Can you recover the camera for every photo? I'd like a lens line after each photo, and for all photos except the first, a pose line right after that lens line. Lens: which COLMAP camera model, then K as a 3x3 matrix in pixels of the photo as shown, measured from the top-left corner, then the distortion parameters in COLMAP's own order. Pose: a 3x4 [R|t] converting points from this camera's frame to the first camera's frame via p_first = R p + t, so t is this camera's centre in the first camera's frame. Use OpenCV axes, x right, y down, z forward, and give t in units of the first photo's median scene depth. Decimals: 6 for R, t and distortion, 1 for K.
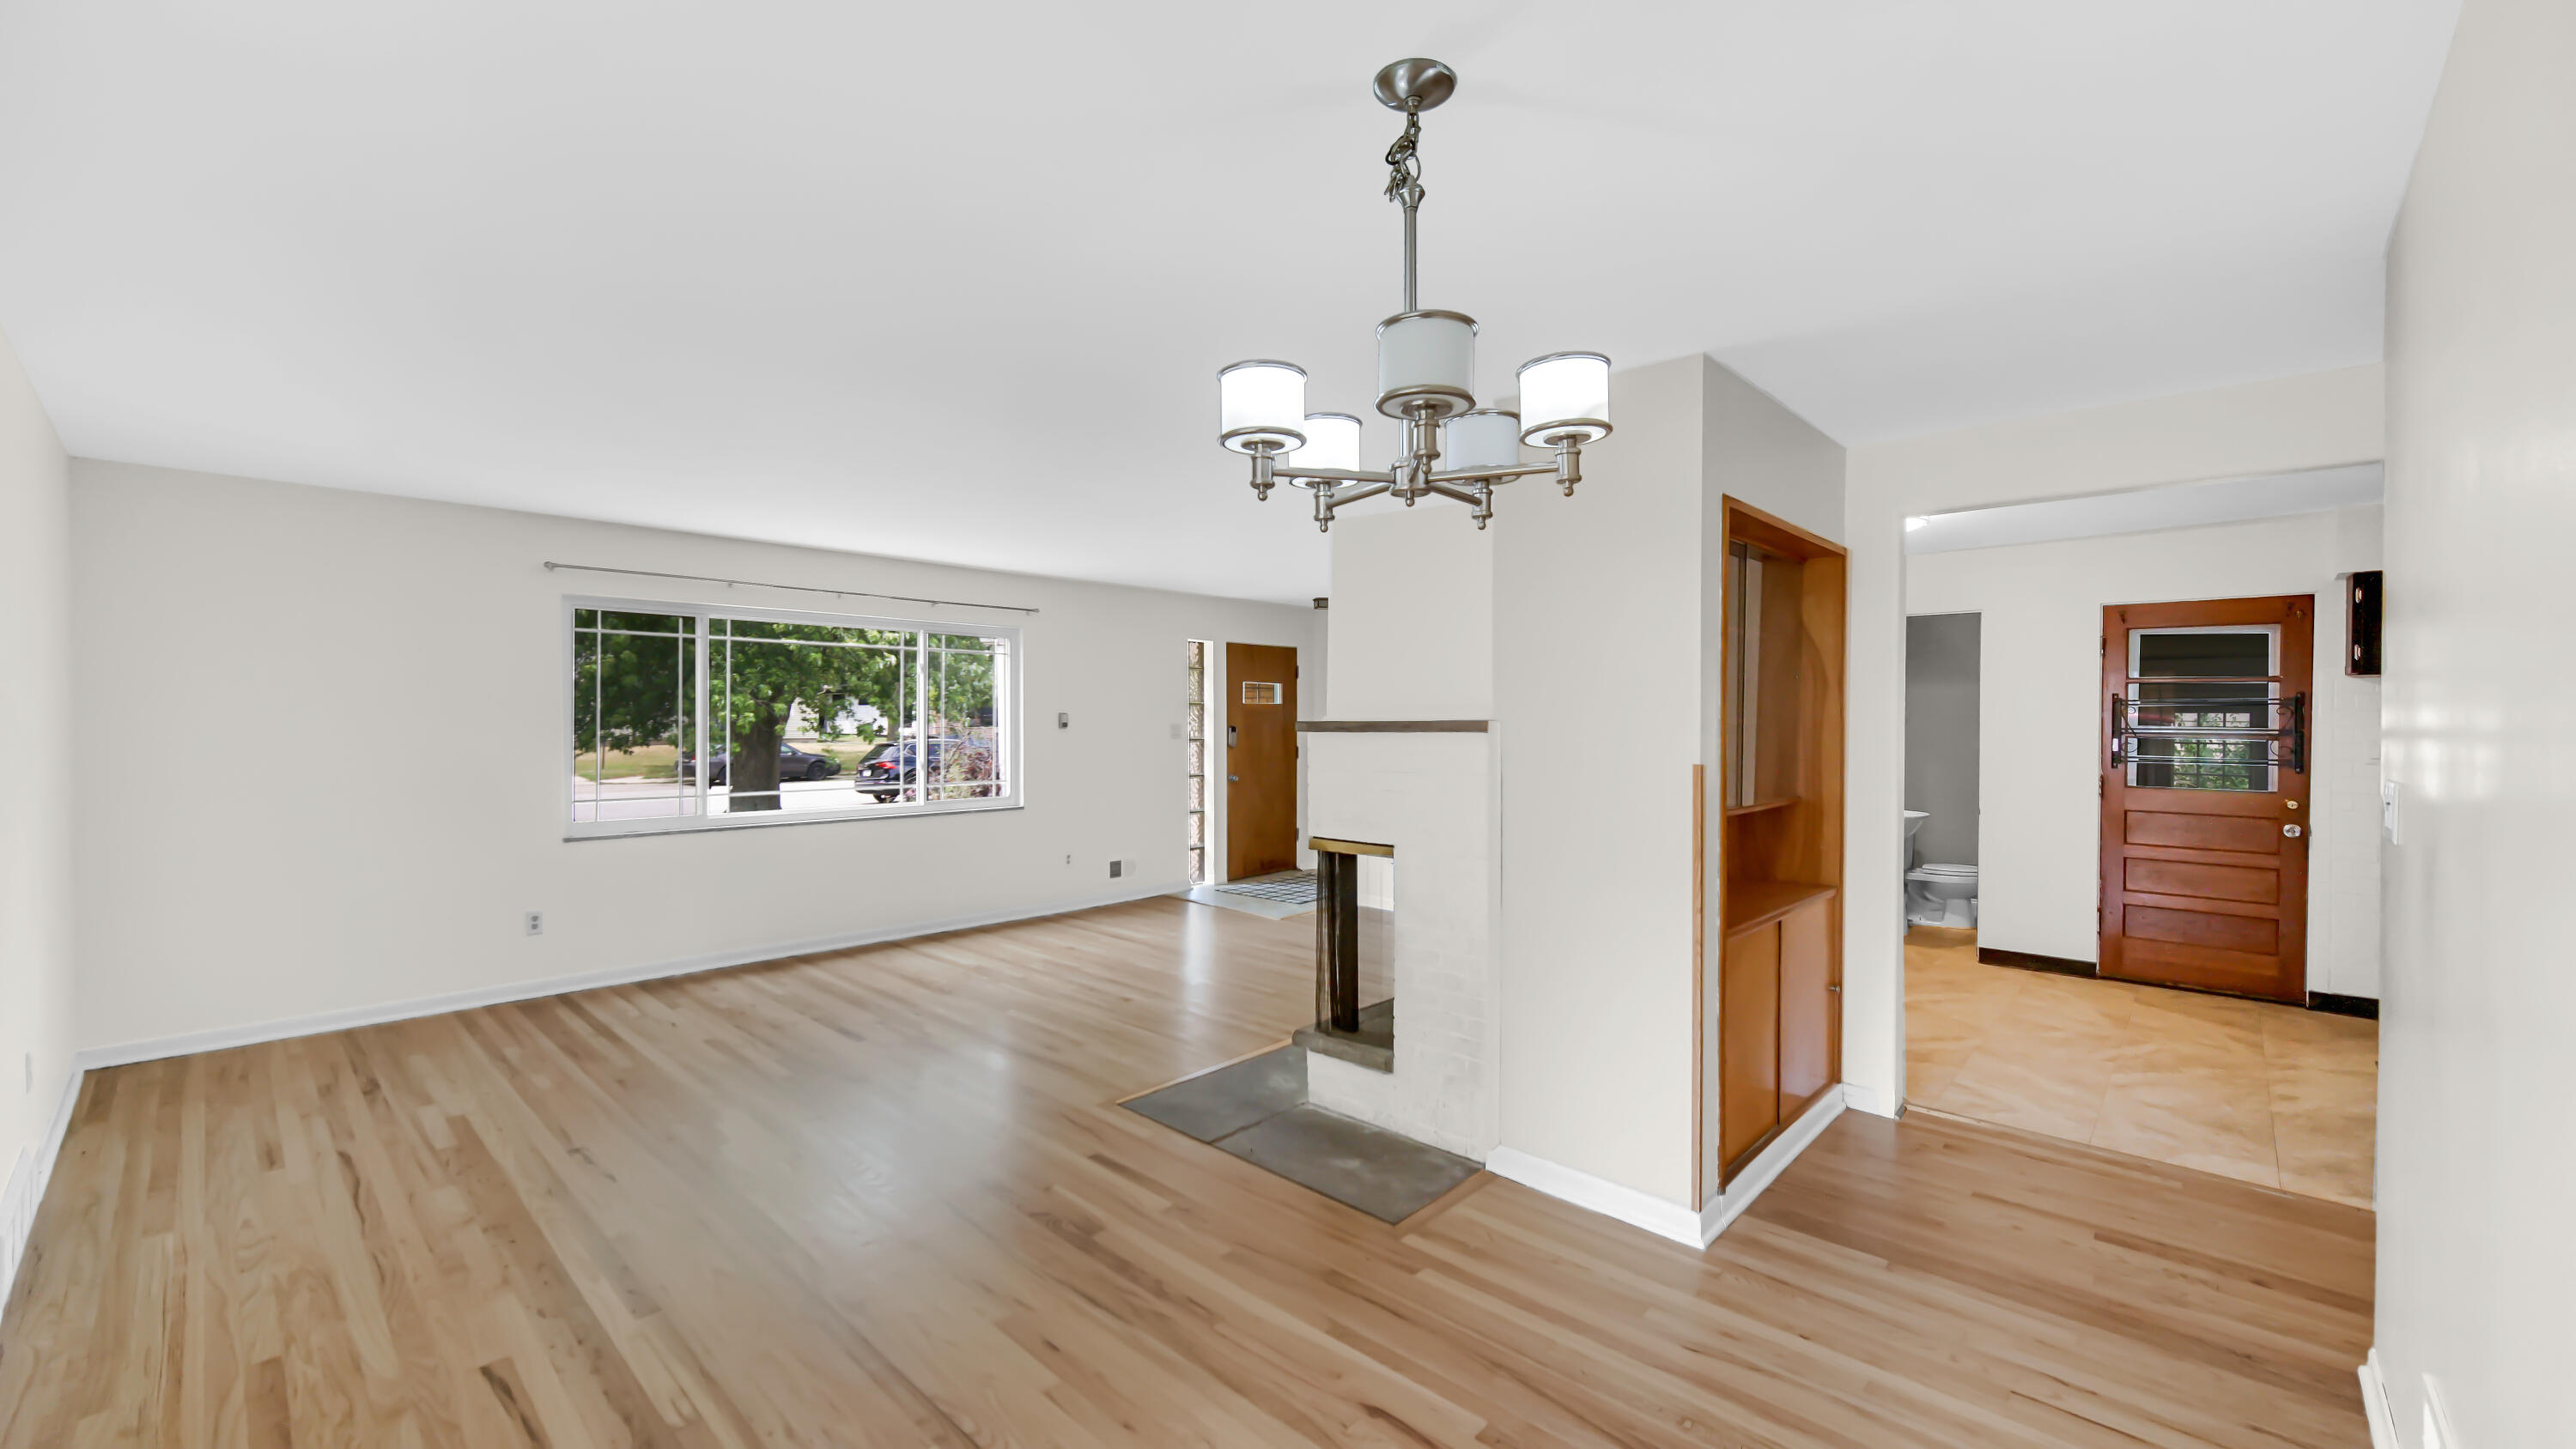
lens RADIAL K [[1022.8, 0, 1288.0], [0, 1022.8, 724.5], [0, 0, 1]] dist [0.000921, -0.000462]
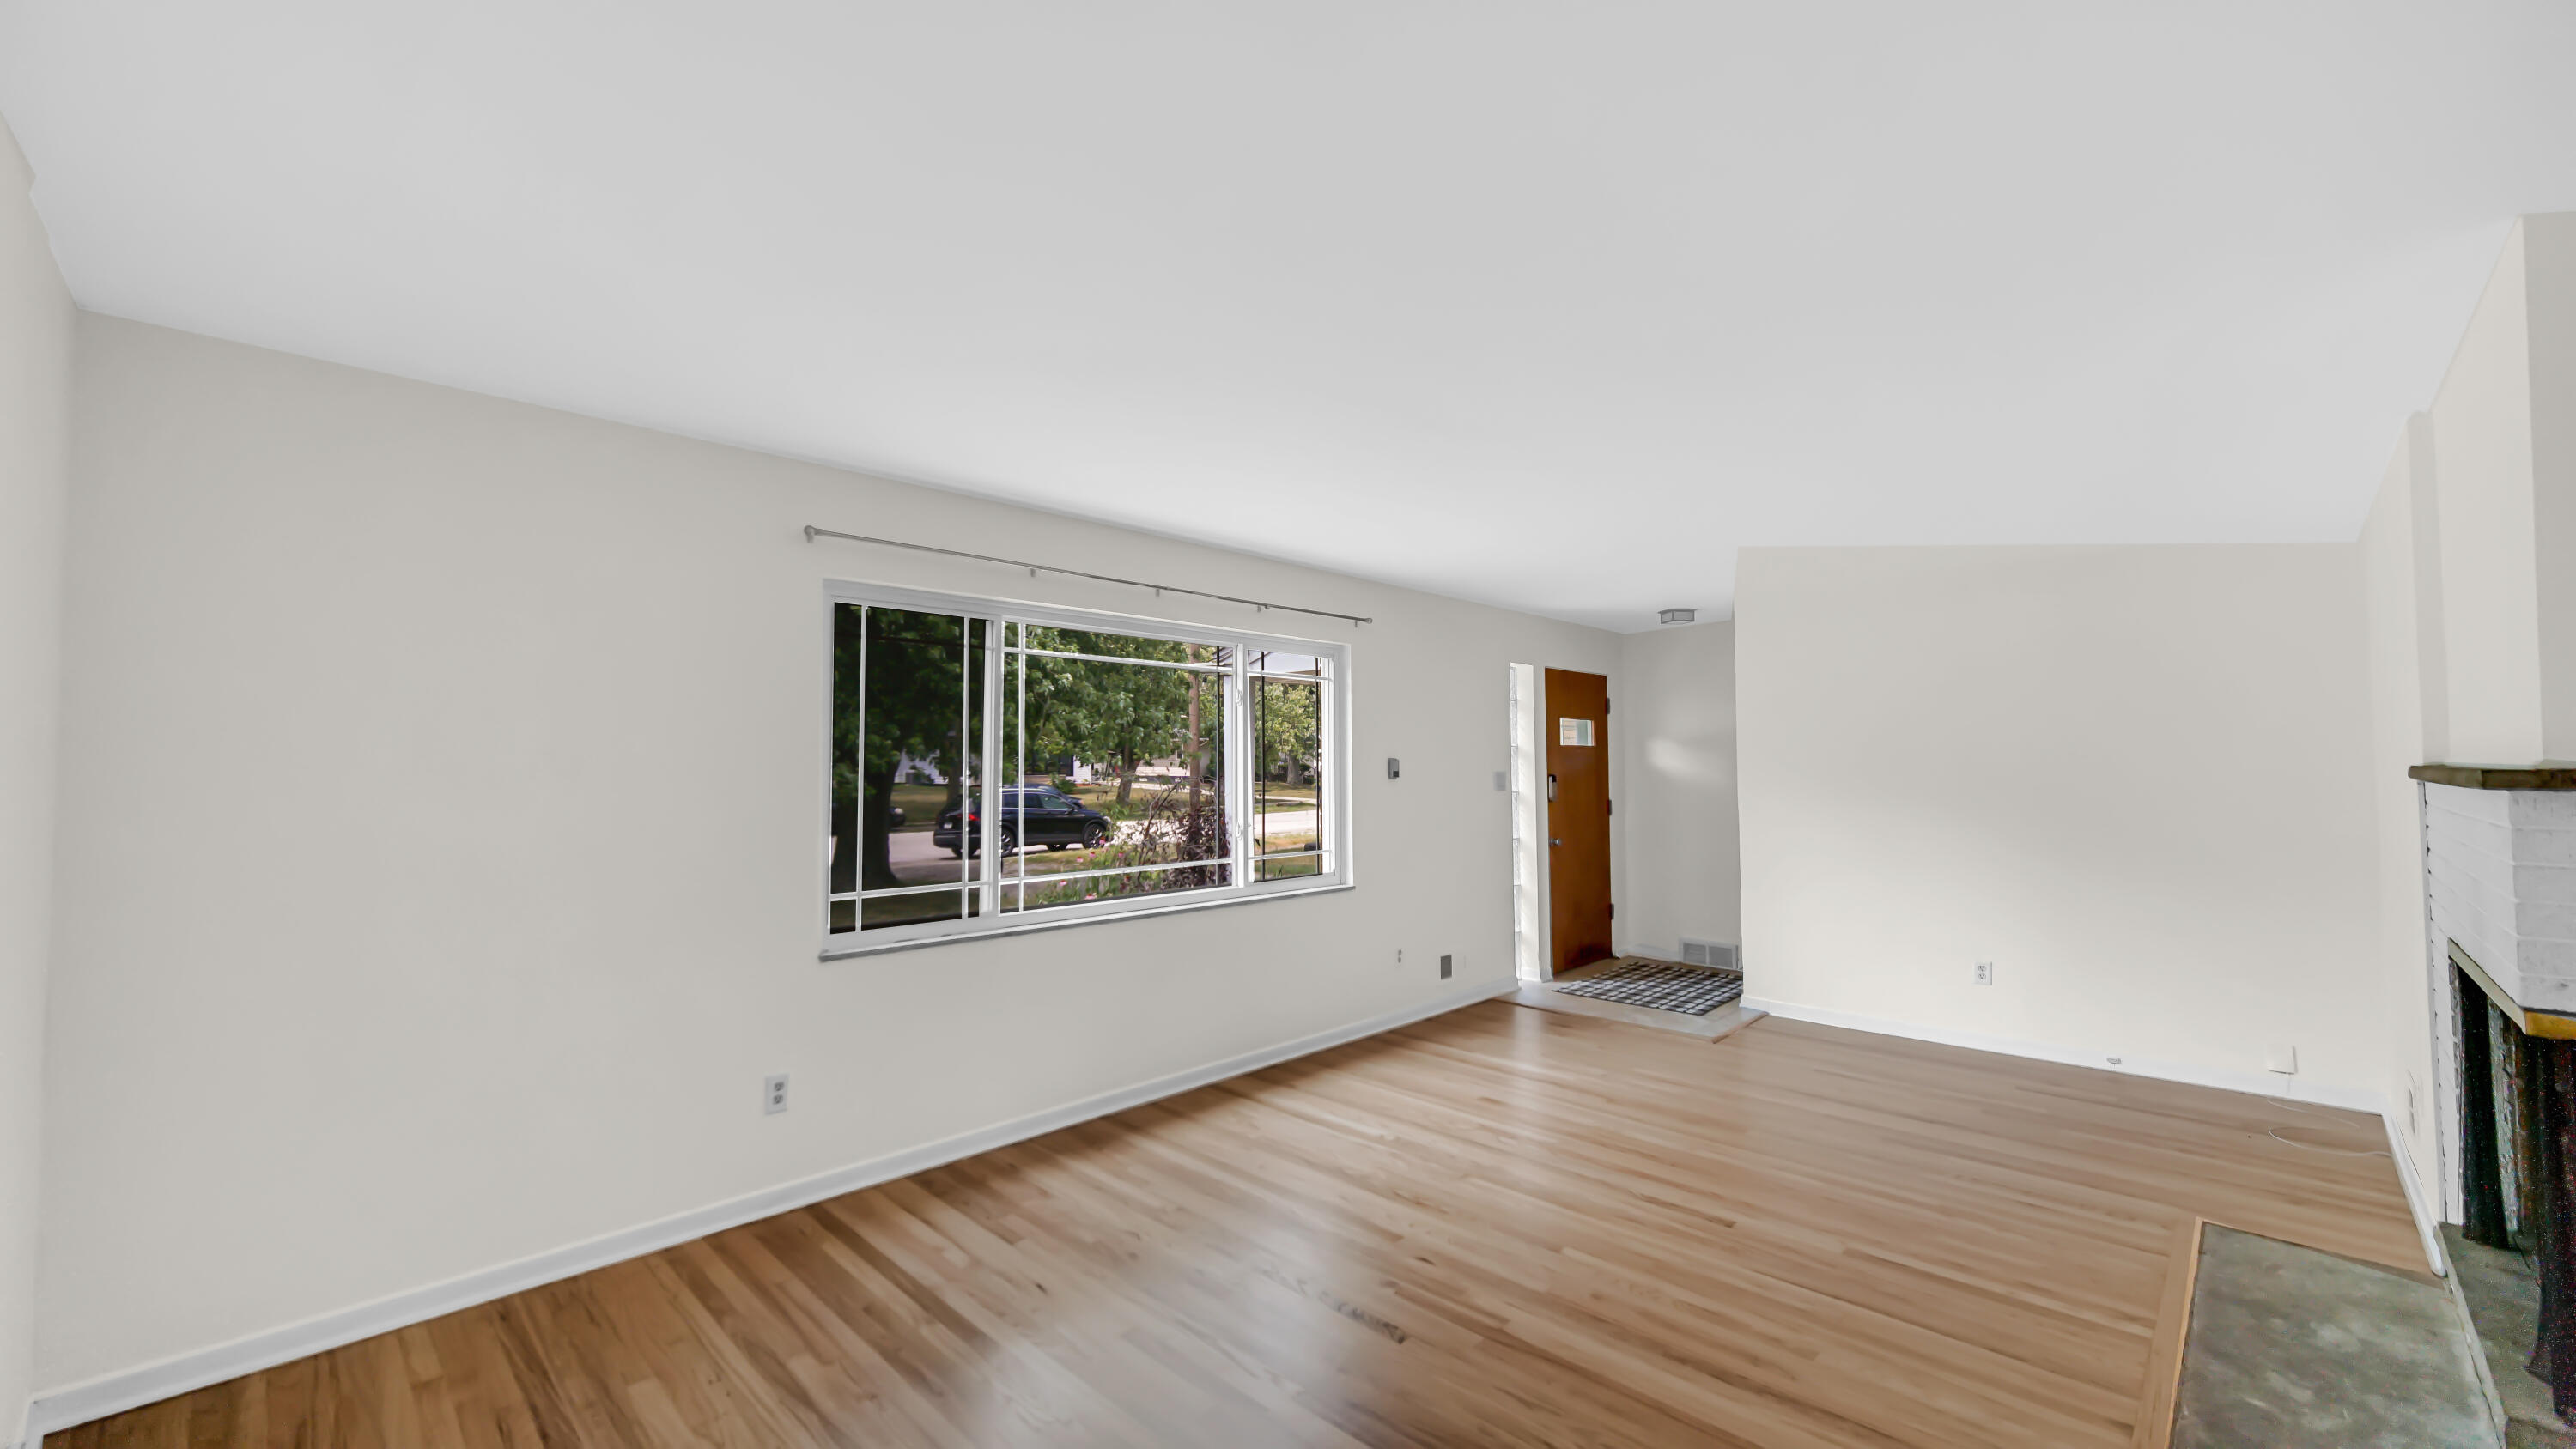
lens RADIAL K [[1023.8, 0, 1288.0], [0, 1023.8, 724.5], [0, 0, 1]] dist [0.000932, 0.000488]
pose [[0.999709, -0.005531, -0.023485, -0.359161], [0.004465, 0.998967, -0.045222, -0.002865], [0.023711, 0.045104, 0.998701, 0.324610]]
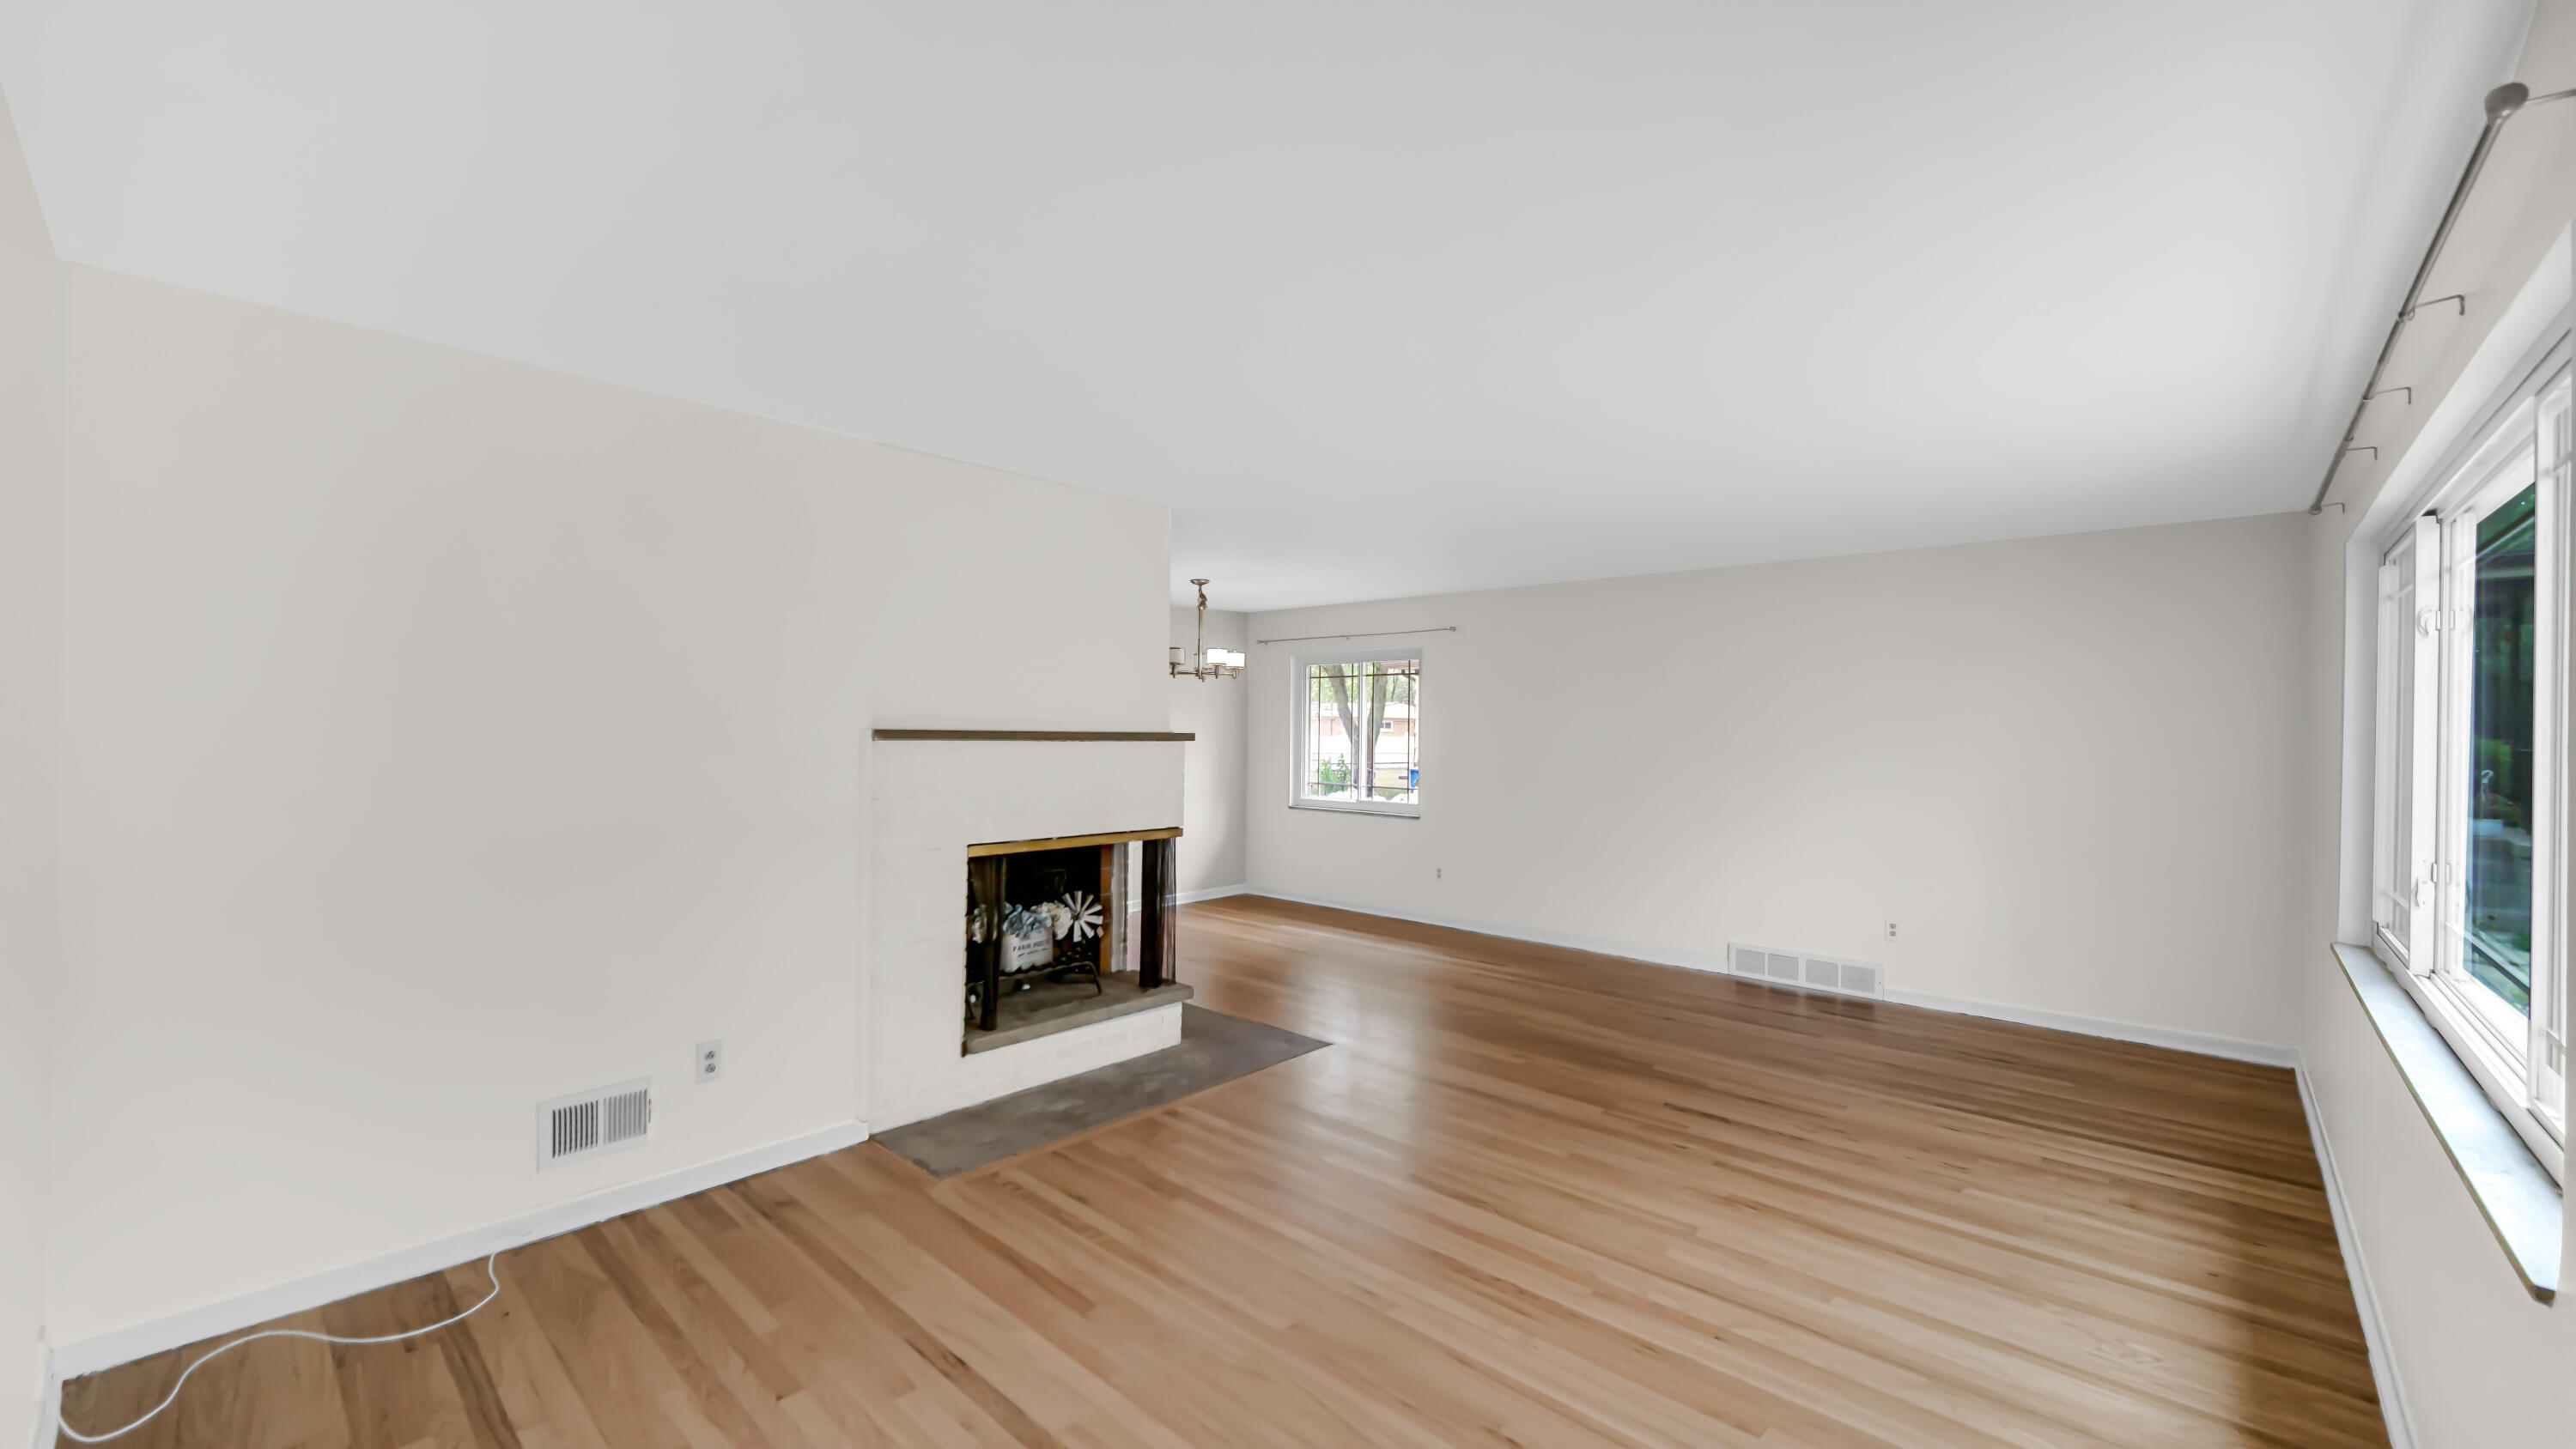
lens RADIAL K [[1022.8, 0, 1288.0], [0, 1022.8, 724.5], [0, 0, 1]] dist [0.000921, -0.000462]
pose [[-0.999802, -0.017811, -0.008842, -0.061296], [-0.017802, 0.999841, -0.001078, -0.007966], [0.008860, -0.000921, -0.999960, 1.446200]]
